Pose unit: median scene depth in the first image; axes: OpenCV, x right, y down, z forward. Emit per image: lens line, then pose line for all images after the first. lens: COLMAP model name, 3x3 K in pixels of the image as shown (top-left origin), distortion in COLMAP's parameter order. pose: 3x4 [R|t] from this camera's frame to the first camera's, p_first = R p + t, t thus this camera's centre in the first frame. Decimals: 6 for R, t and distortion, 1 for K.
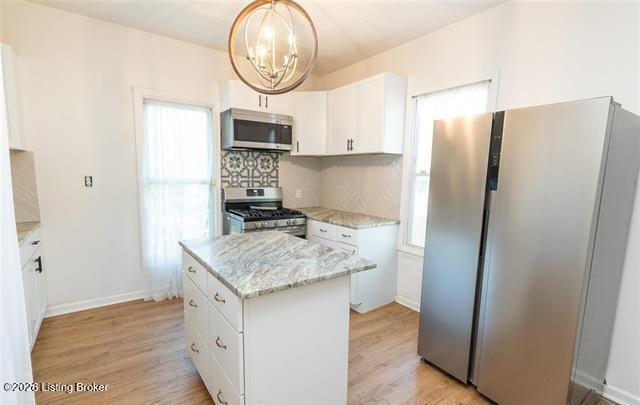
lens RADIAL K [[308.8, 0, 325.3], [0, 308.8, 212.5], [0, 0, 1]] dist [0.002913, 0.000037]
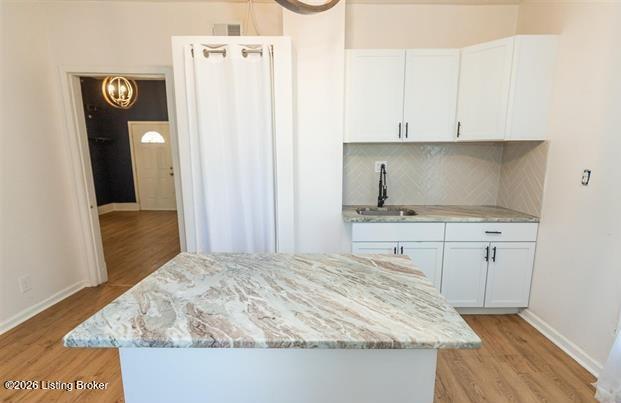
lens RADIAL K [[311.9, 0, 321.1], [0, 311.9, 211.6], [0, 0, 1]] dist [-0.001236, -0.000150]
pose [[-0.594466, 0.124512, -0.794422, 0.147077], [-0.122606, 0.962353, 0.242579, -0.105396], [0.794719, 0.241605, -0.556821, 0.792442]]
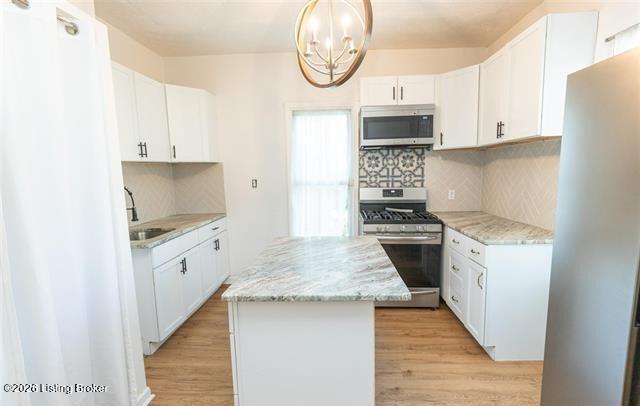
lens RADIAL K [[314.9, 0, 322.9], [0, 314.9, 212.8], [0, 0, 1]] dist [-0.002914, -0.000513]
pose [[0.773969, 0.047669, -0.631427, 0.233322], [-0.045386, 0.998774, 0.019770, -0.016181], [0.631595, 0.013357, 0.775183, 0.150246]]
